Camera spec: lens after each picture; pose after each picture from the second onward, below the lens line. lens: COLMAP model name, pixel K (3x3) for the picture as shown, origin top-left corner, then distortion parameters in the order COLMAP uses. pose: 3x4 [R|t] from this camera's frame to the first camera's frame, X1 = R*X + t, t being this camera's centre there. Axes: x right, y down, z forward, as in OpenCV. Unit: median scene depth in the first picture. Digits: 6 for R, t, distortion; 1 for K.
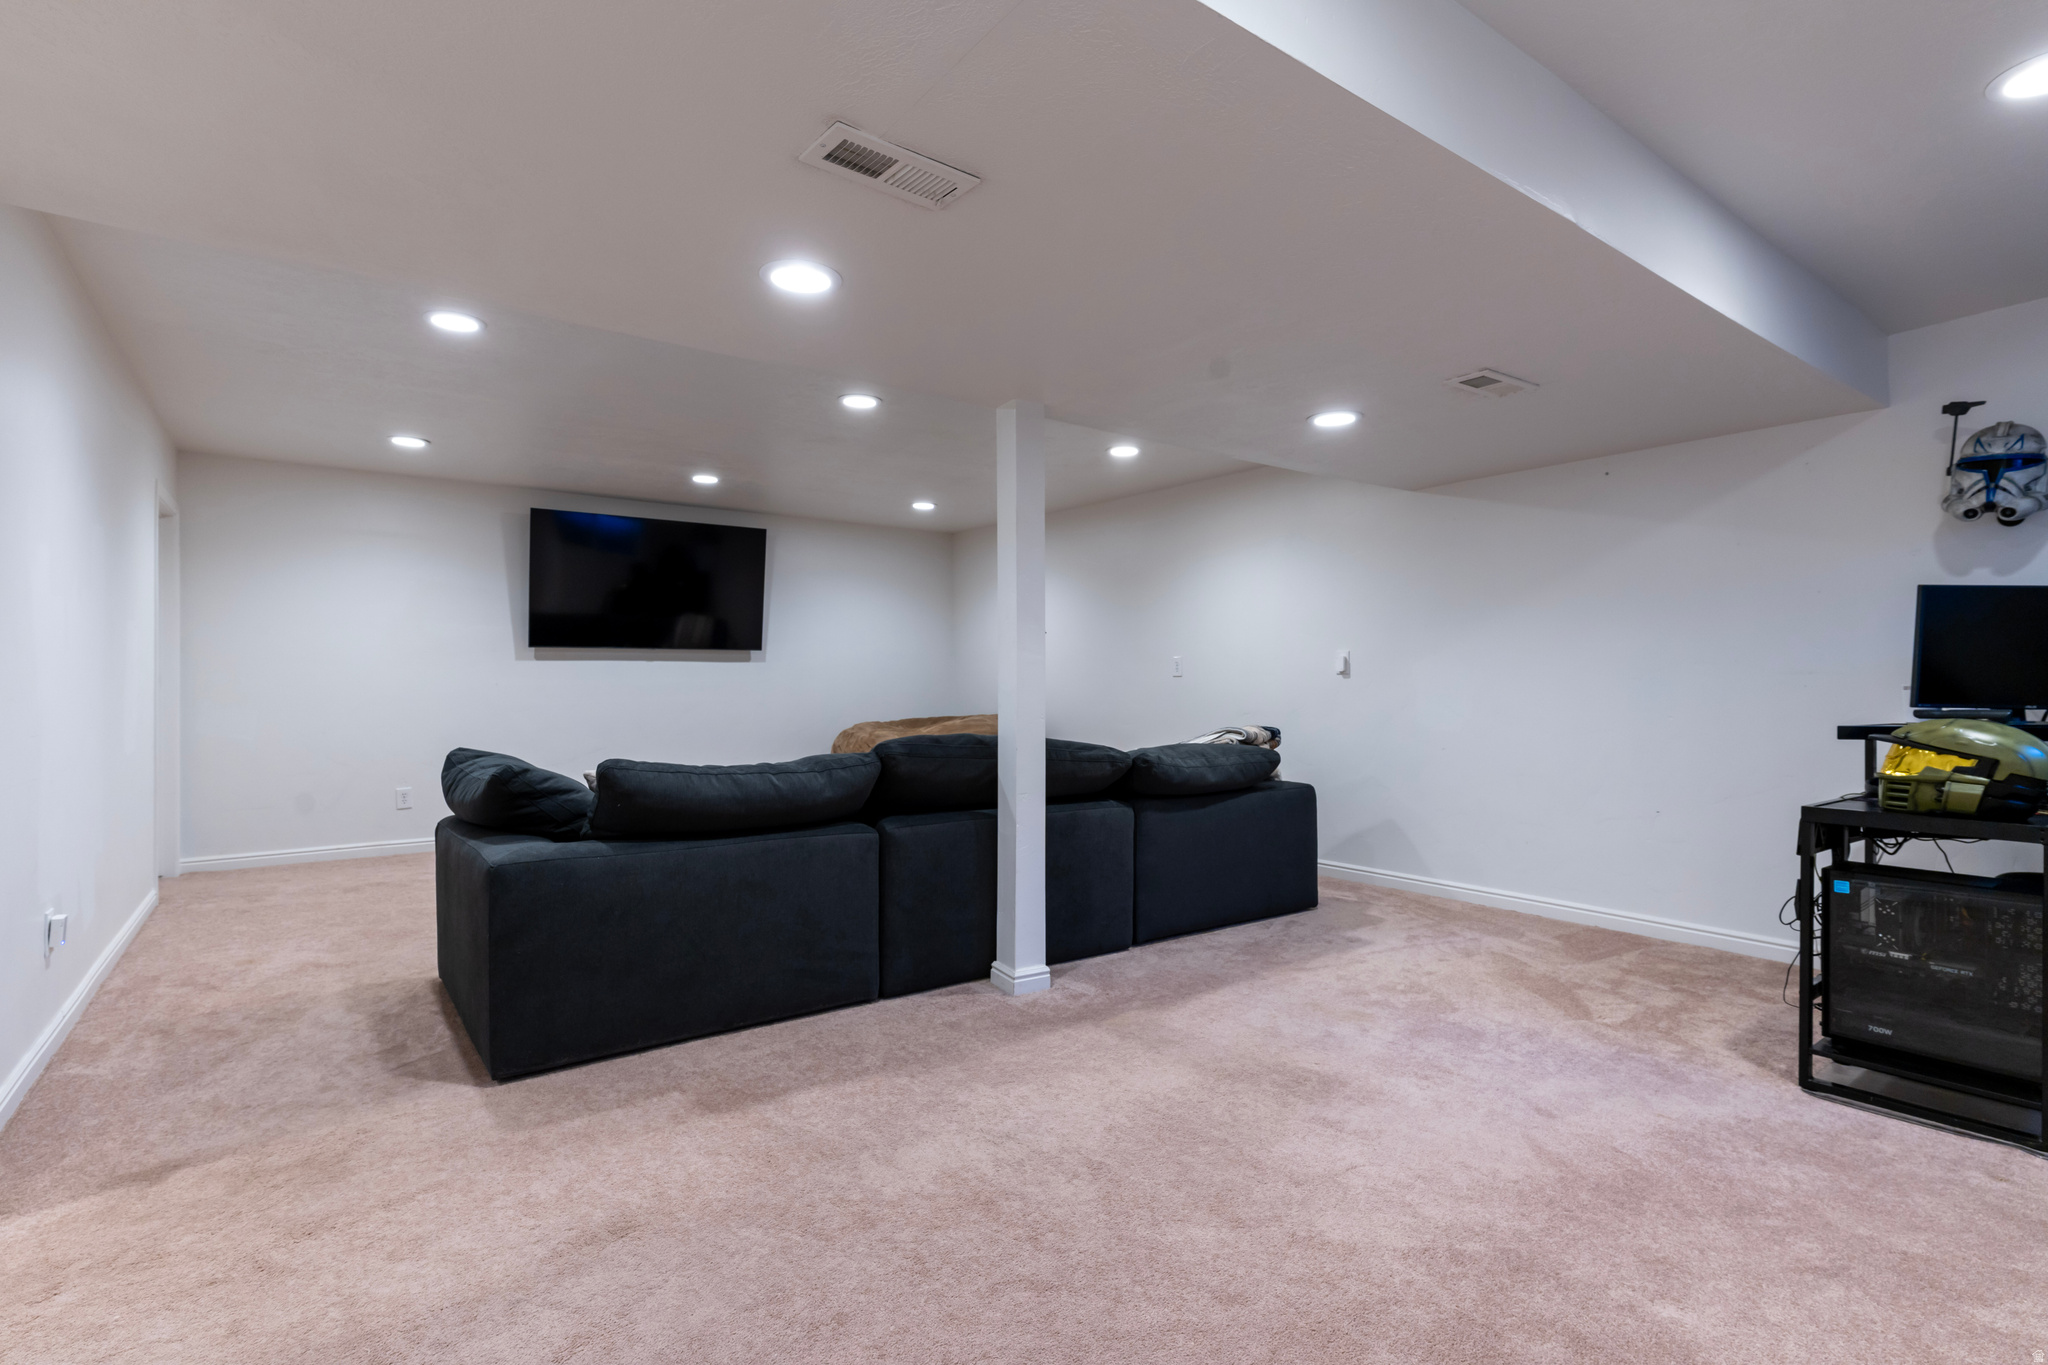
lens RADIAL K [[962.0, 0, 1024.0], [0, 962.0, 682.5], [0, 0, 1]] dist [0.003172, 0.000551]
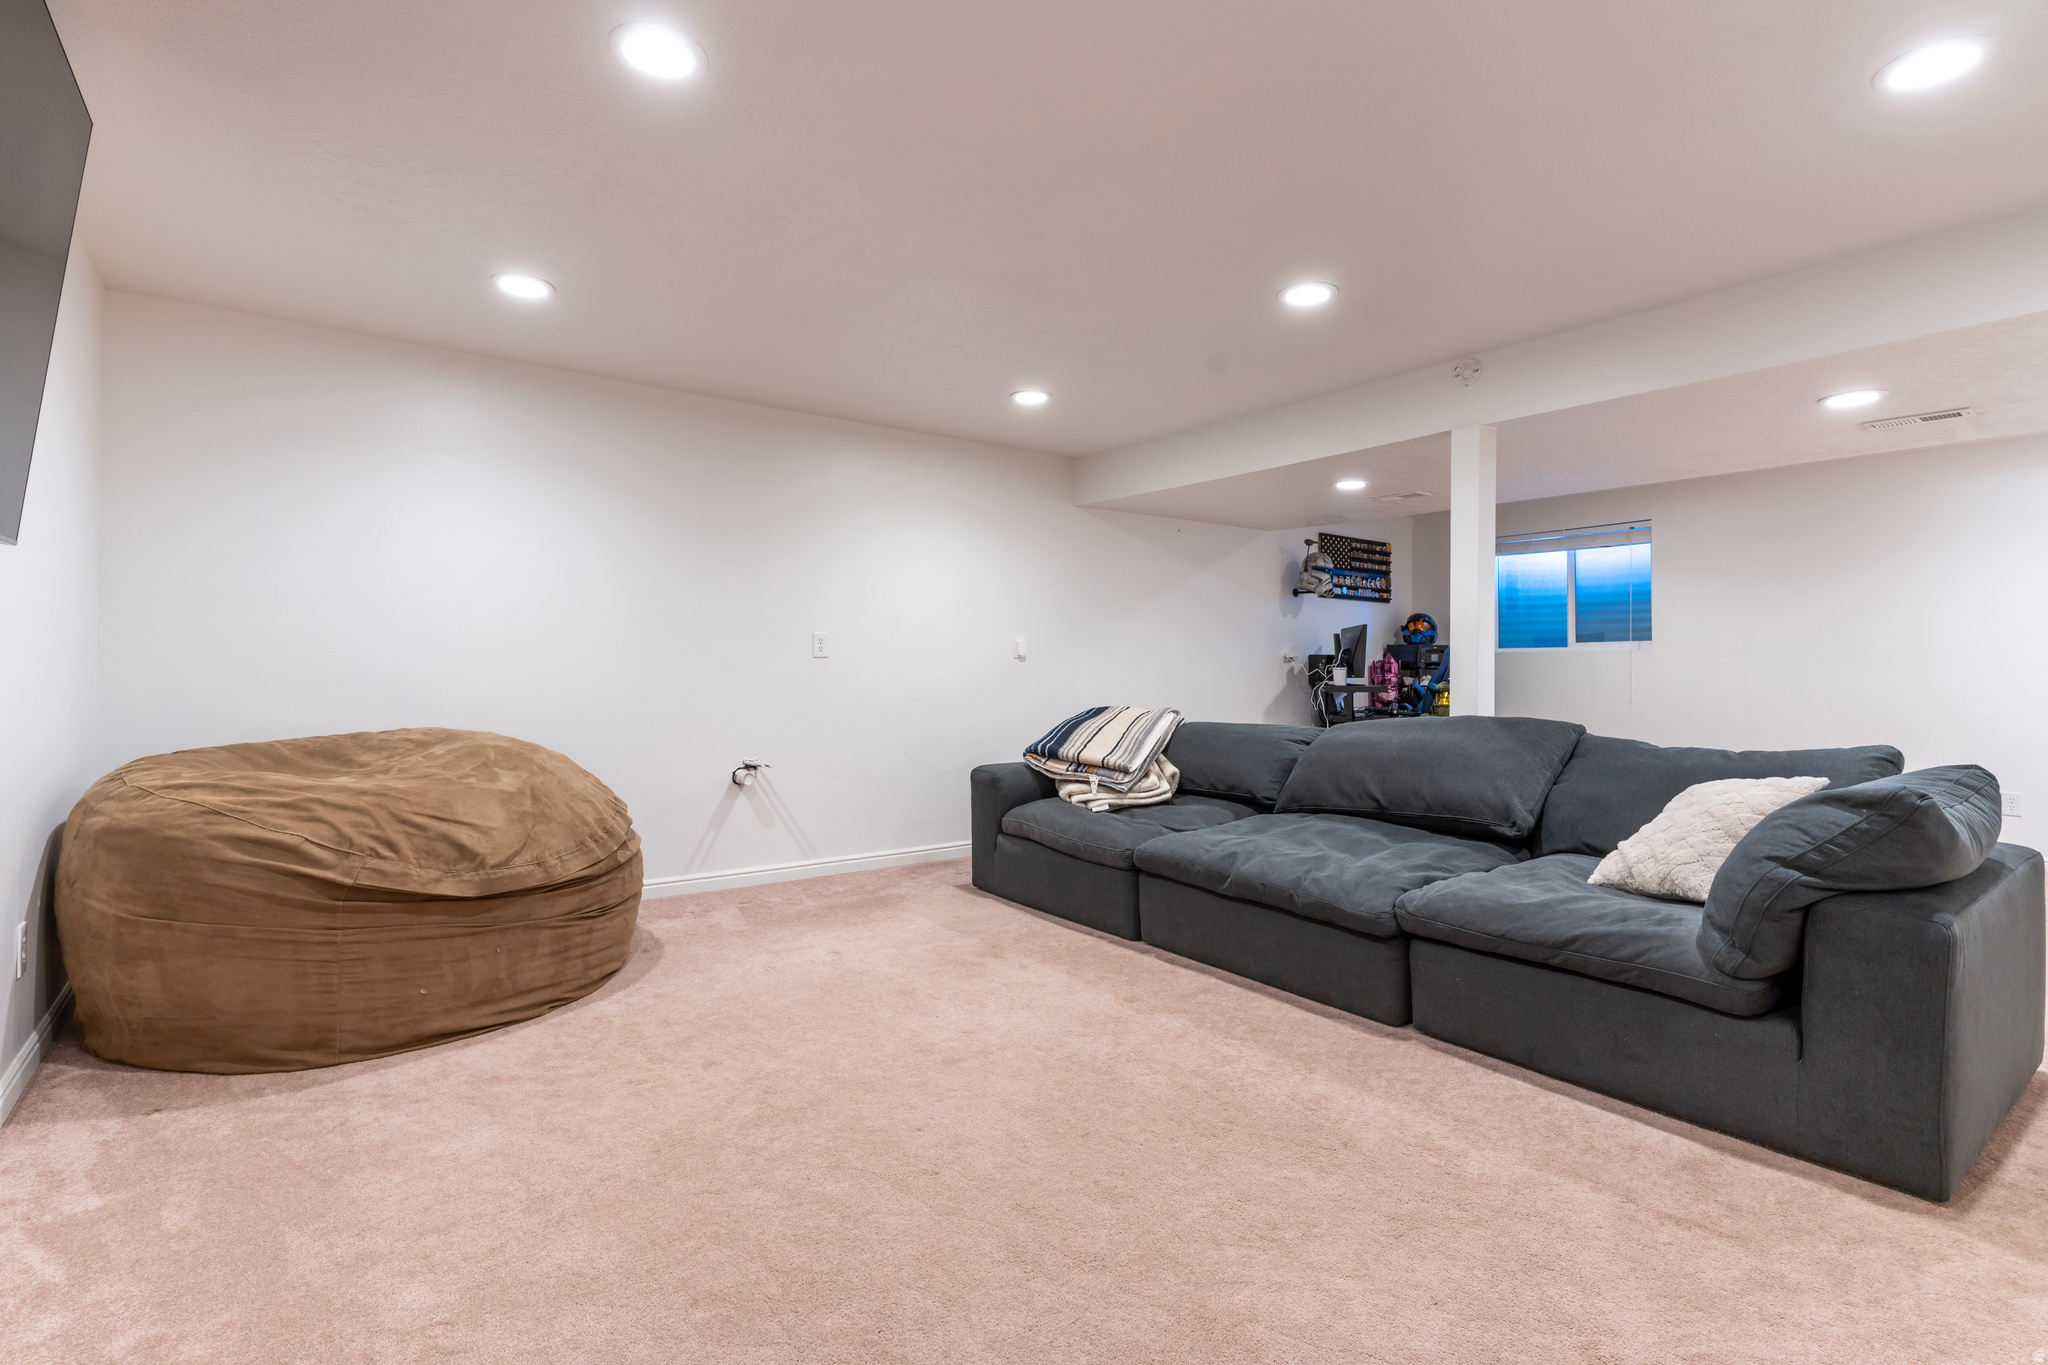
lens RADIAL K [[975.3, 0, 1032.4], [0, 975.3, 656.8], [0, 0, 1]] dist [0.000250, 0.000517]
pose [[-0.033586, 0.011273, 0.999372, -1.277277], [0.000864, 0.999936, -0.011250, 0.001835], [-0.999435, 0.000485, -0.033593, 1.772764]]
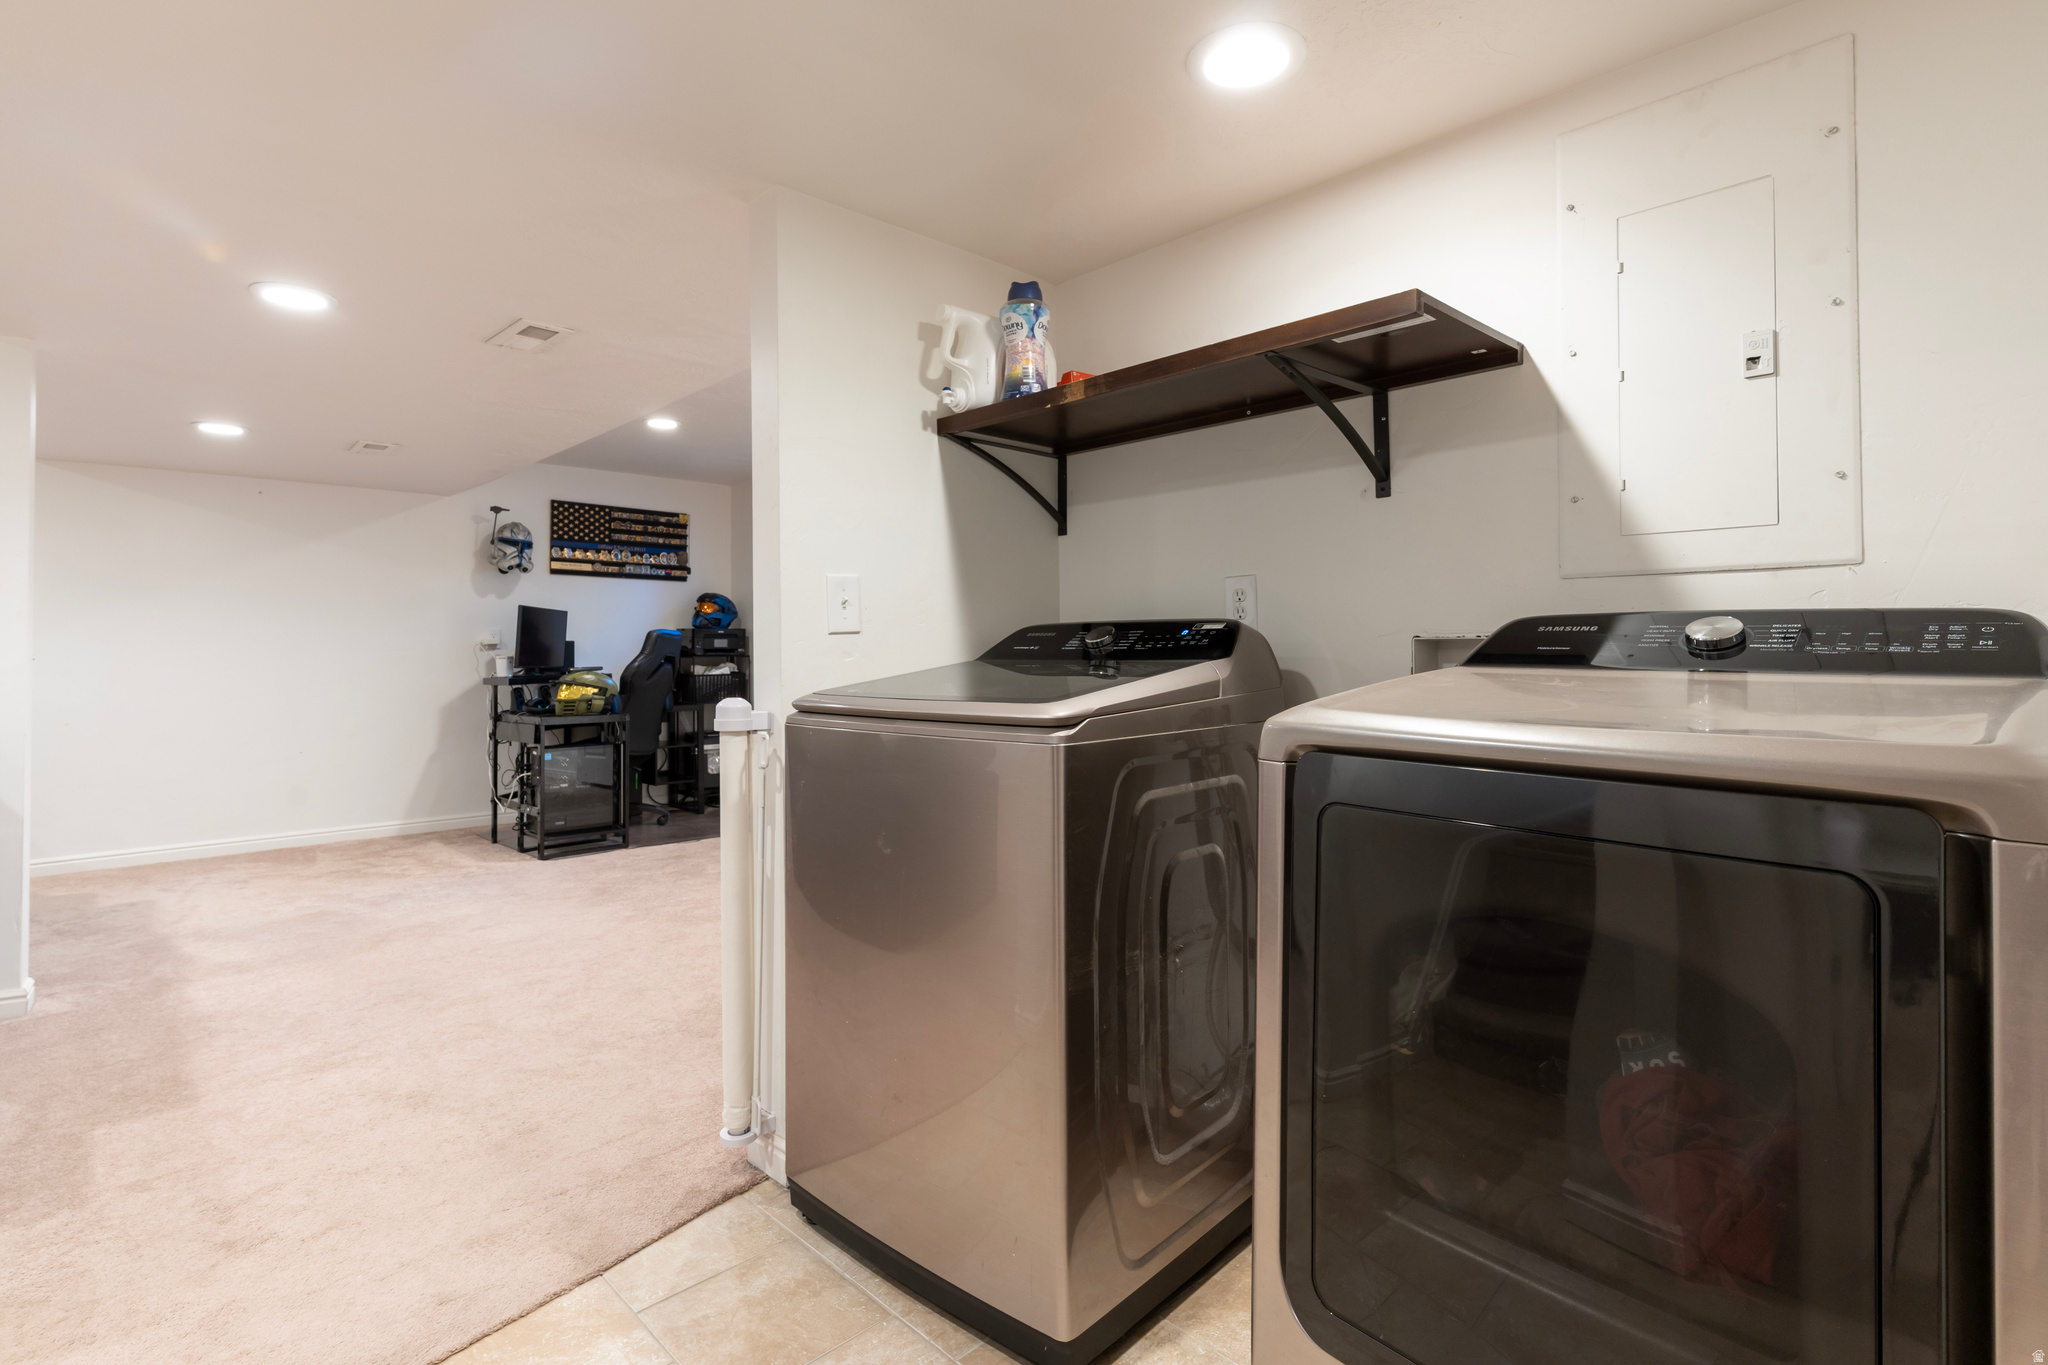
lens RADIAL K [[982.4, 0, 1035.7], [0, 982.4, 628.5], [0, 0, 1]] dist [-0.000348, 0.000428]
pose [[-0.140125, 0.027045, 0.989764, -1.104281], [0.007947, 0.999625, -0.026189, 0.006265], [-0.990102, 0.004196, -0.140287, 0.237564]]
